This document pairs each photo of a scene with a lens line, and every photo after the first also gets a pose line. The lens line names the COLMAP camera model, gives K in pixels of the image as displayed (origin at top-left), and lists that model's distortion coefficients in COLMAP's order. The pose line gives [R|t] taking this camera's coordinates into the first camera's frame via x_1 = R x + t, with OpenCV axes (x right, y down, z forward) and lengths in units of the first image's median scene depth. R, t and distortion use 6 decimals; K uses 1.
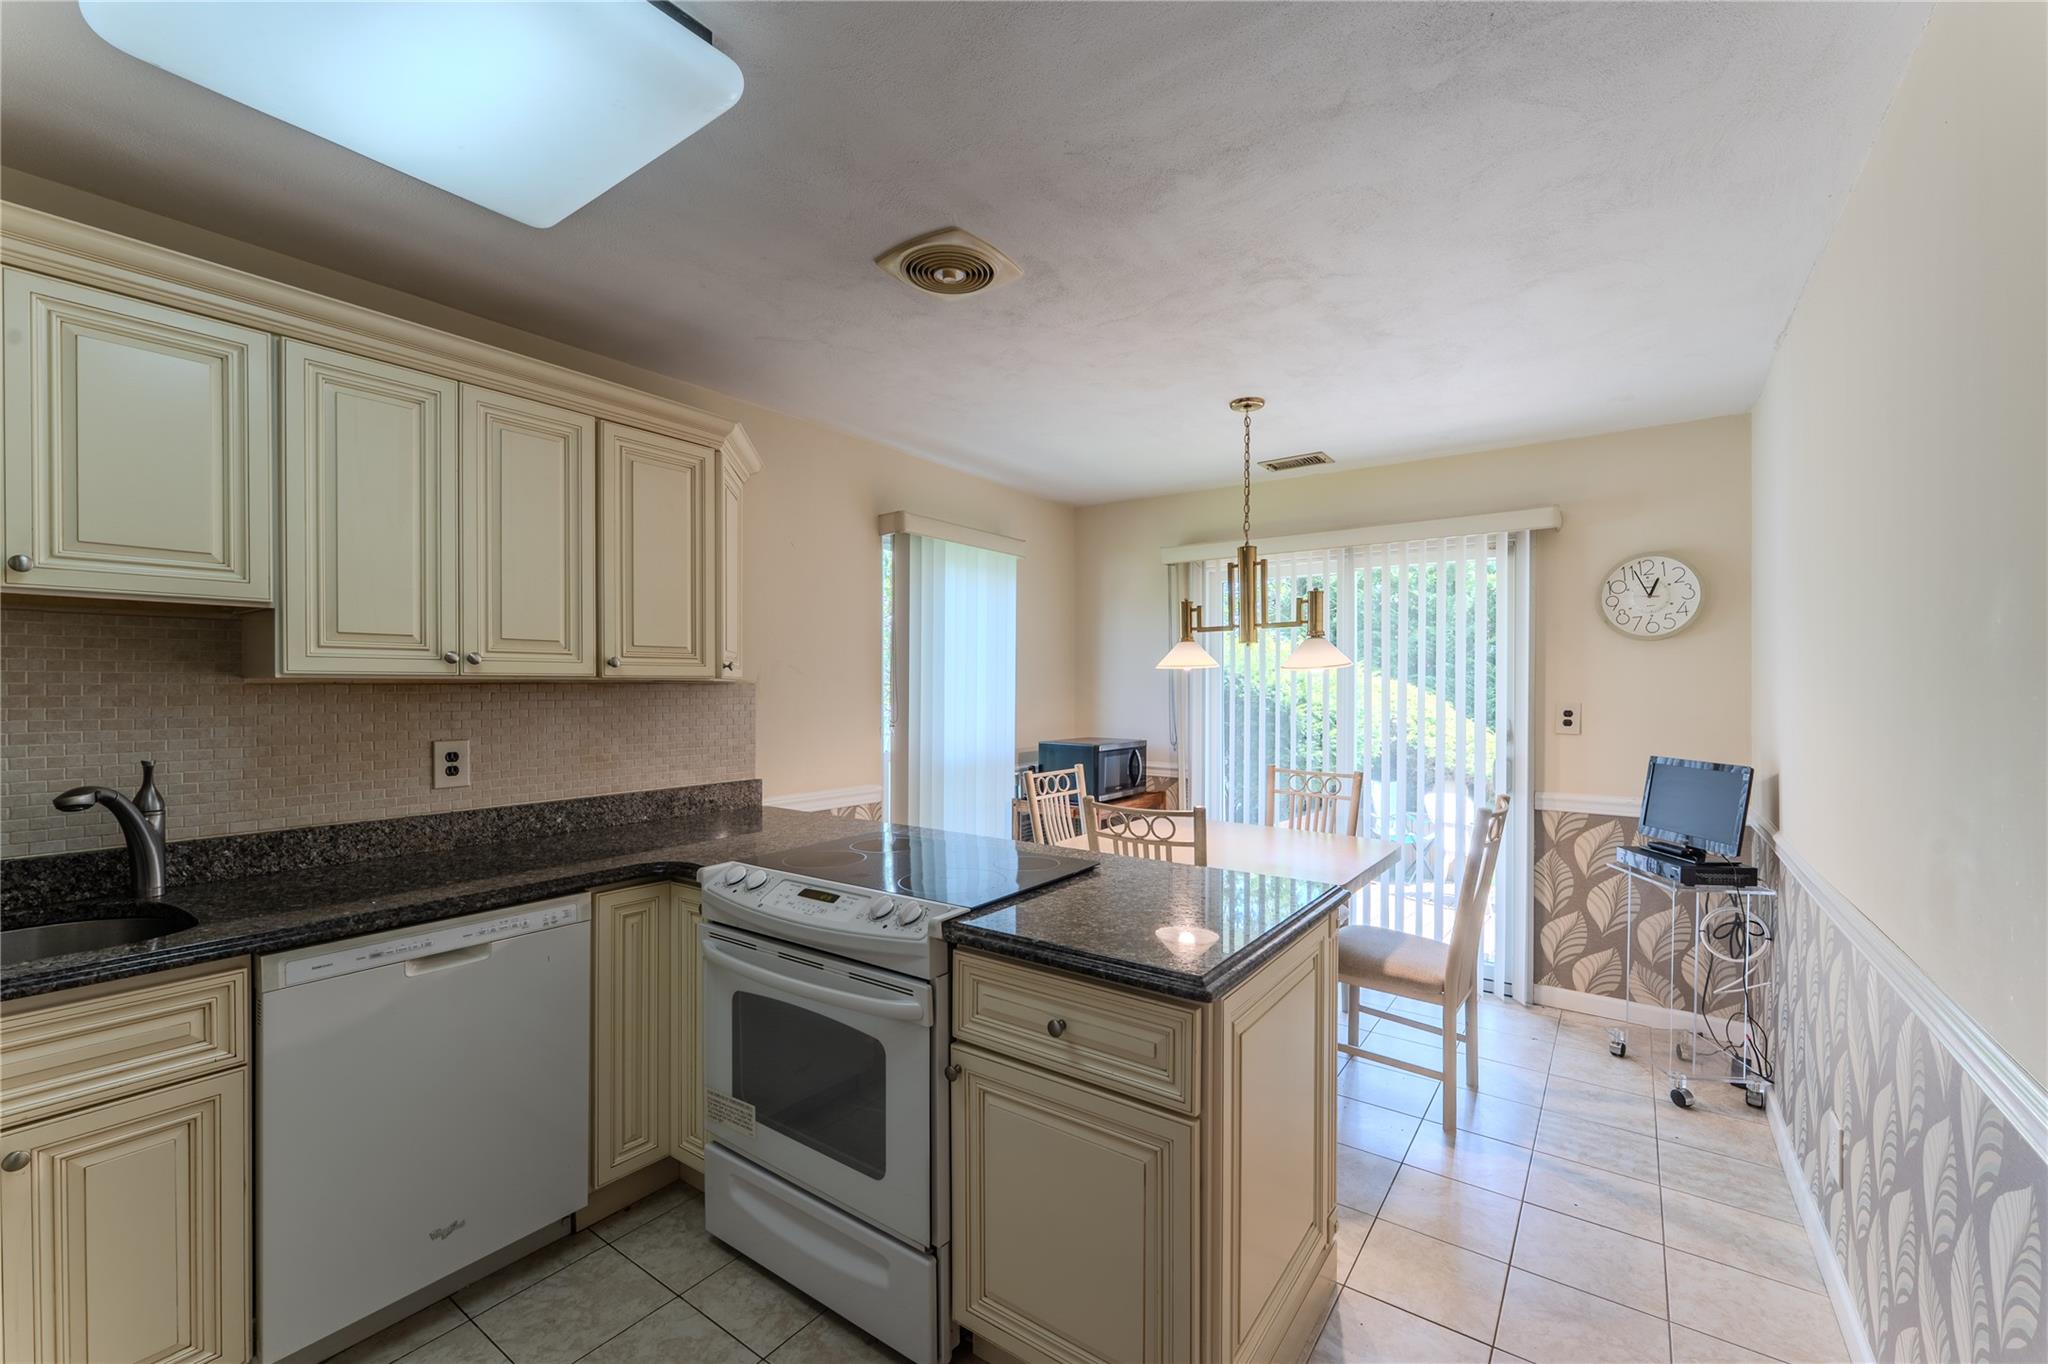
lens RADIAL K [[832.2, 0, 1028.8], [0, 832.2, 688.9], [0, 0, 1]] dist [-0.000876, -0.000219]
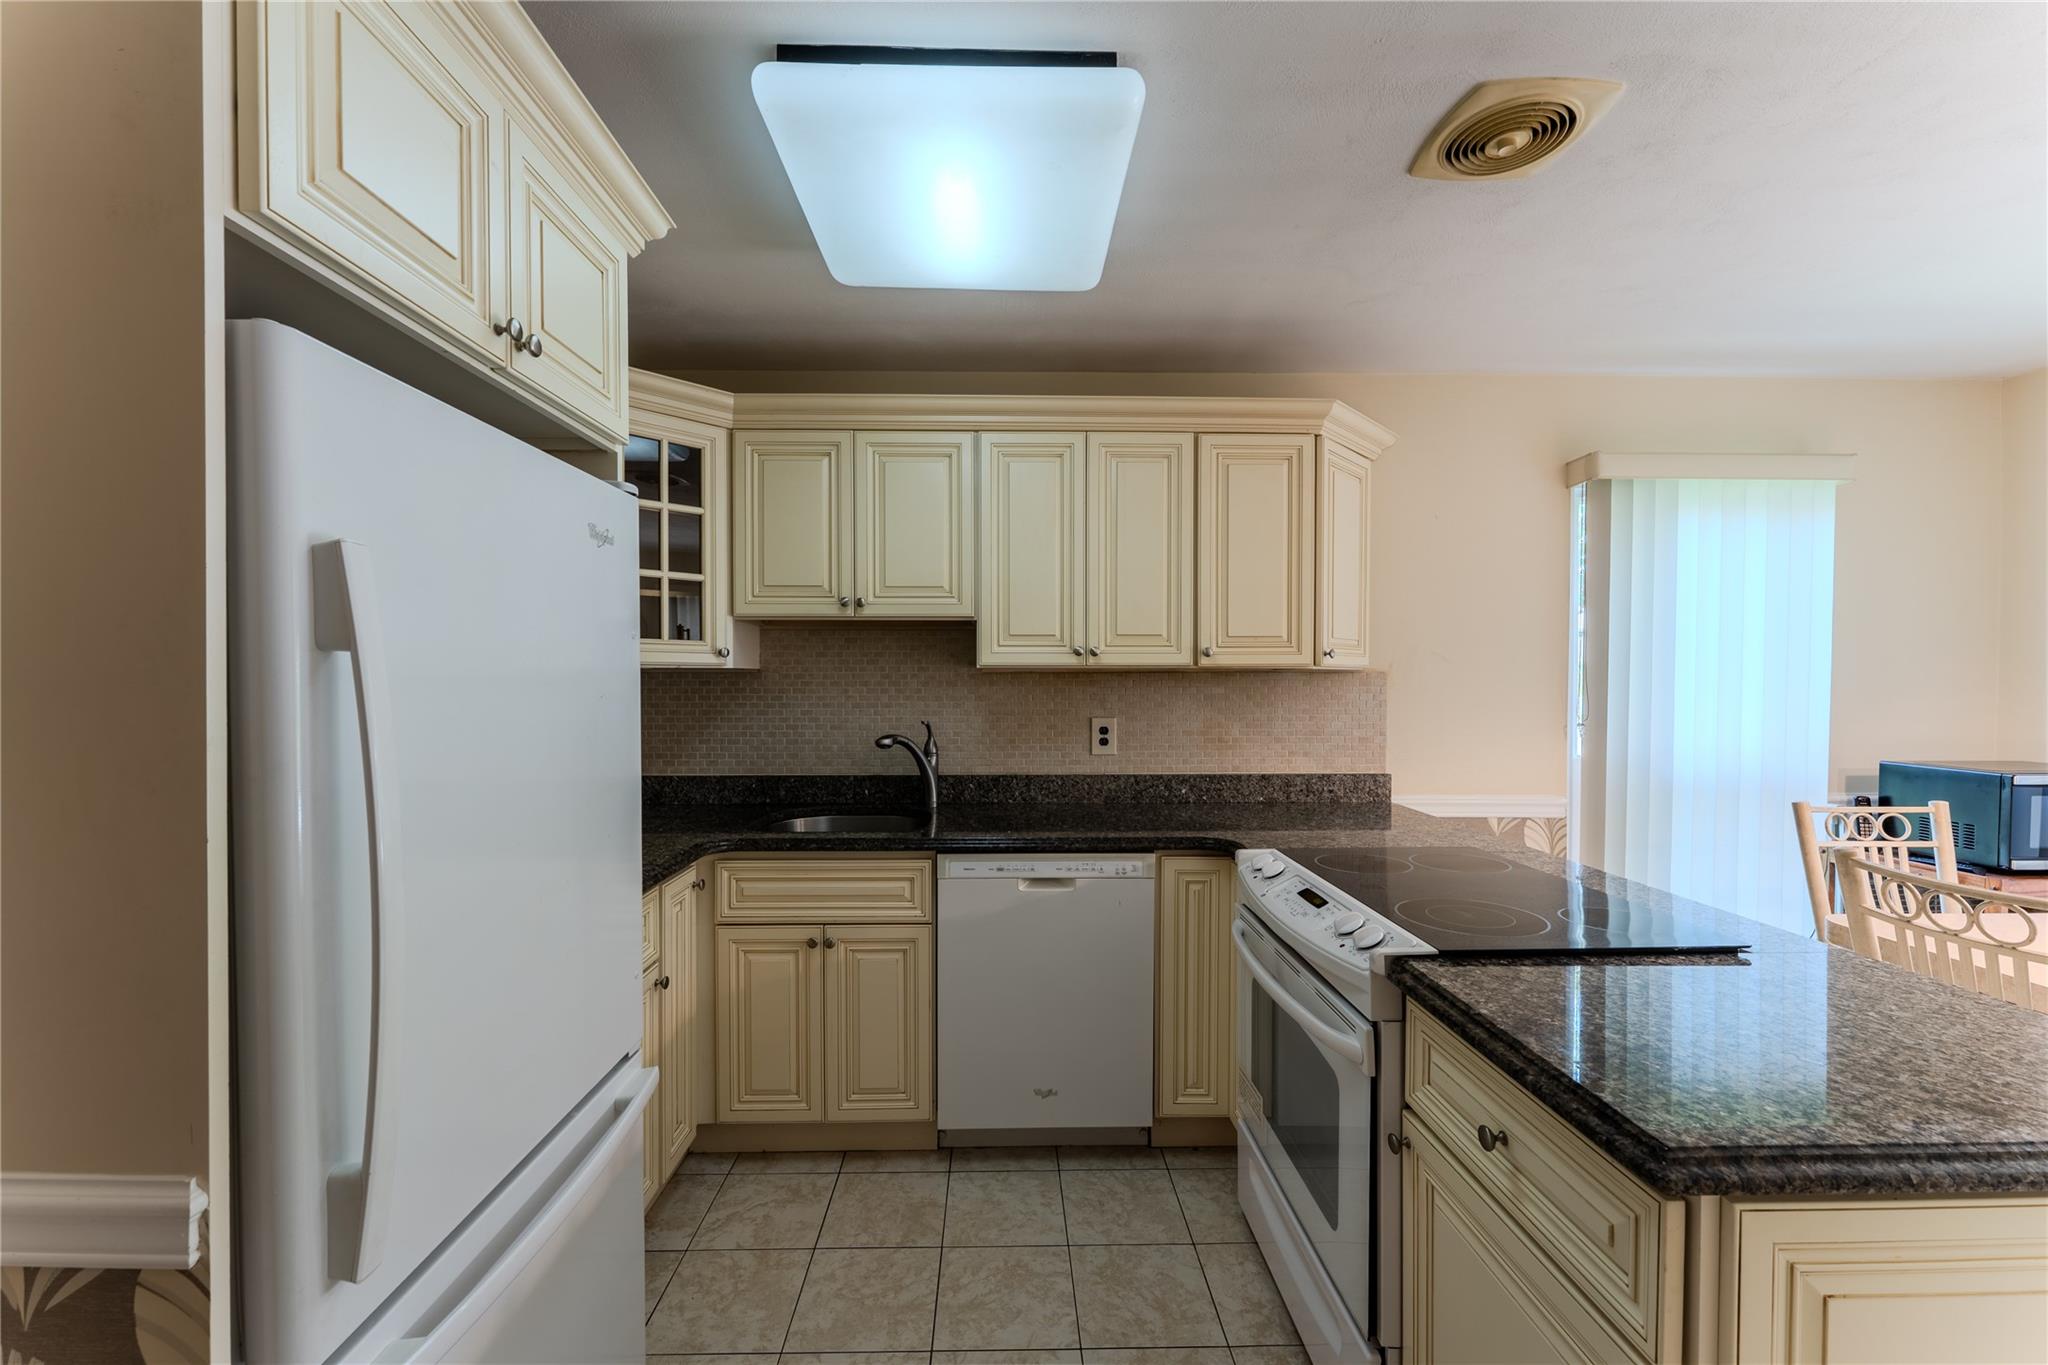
lens RADIAL K [[820.5, 0, 1020.8], [0, 820.5, 688.7], [0, 0, 1]] dist [-0.000079, -0.000513]
pose [[0.601788, 0.010684, -0.798584, 0.246341], [-0.003868, 0.999938, 0.010463, 0.006589], [0.798646, -0.003207, 0.601792, 0.170014]]
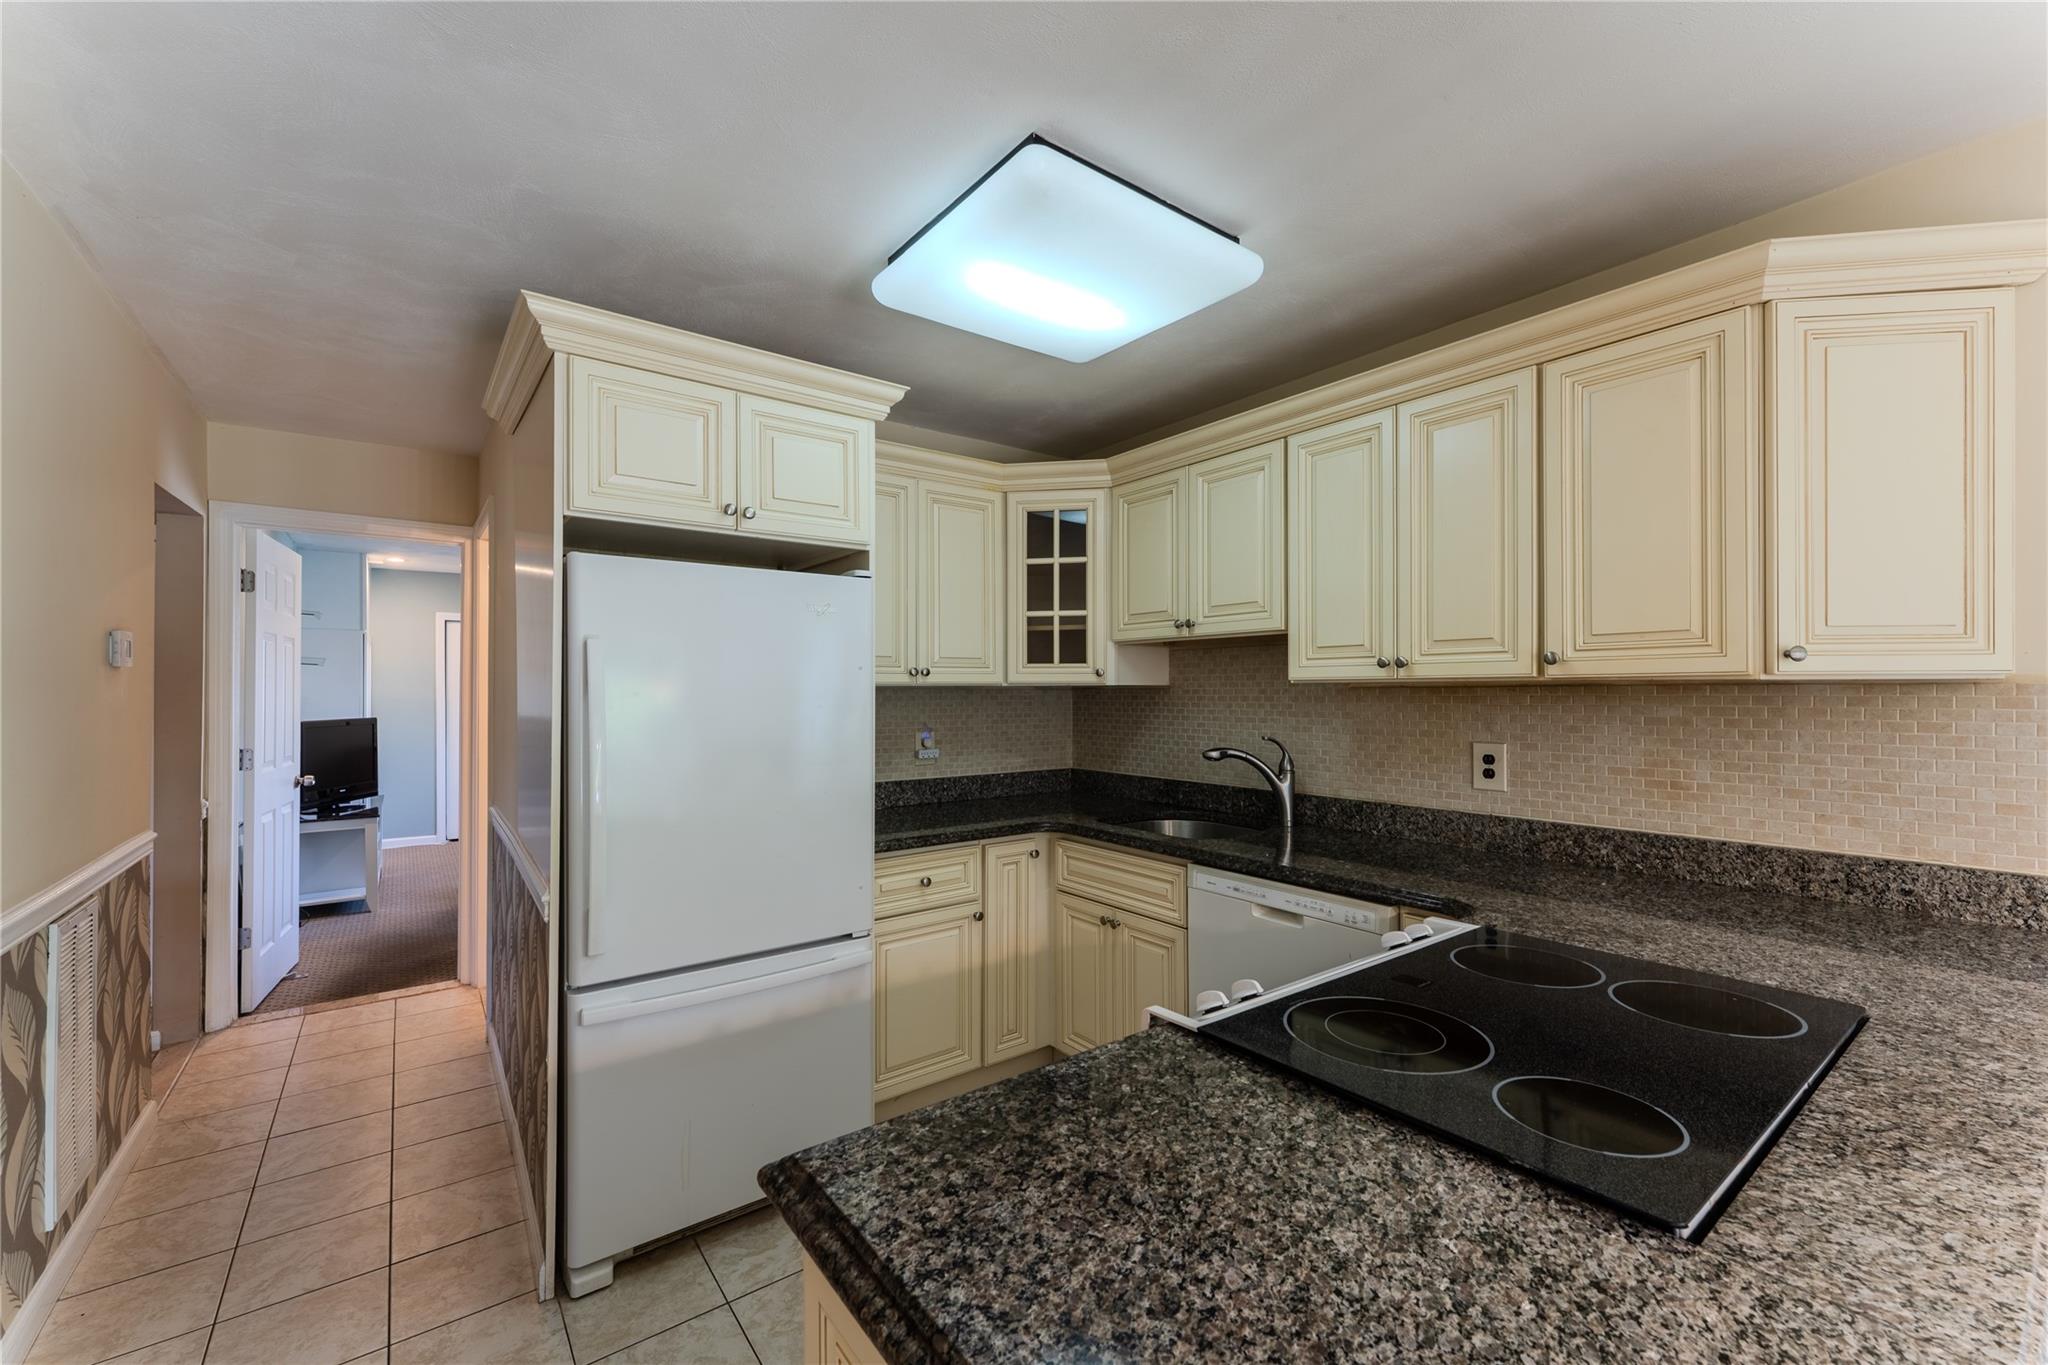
lens RADIAL K [[820.5, 0, 1020.8], [0, 820.5, 688.7], [0, 0, 1]] dist [-0.000079, -0.000513]
pose [[-0.294686, -0.003505, -0.955588, 0.461245], [-0.003551, 0.999990, -0.002573, 0.001367], [0.955588, 0.002635, -0.294696, 0.836908]]
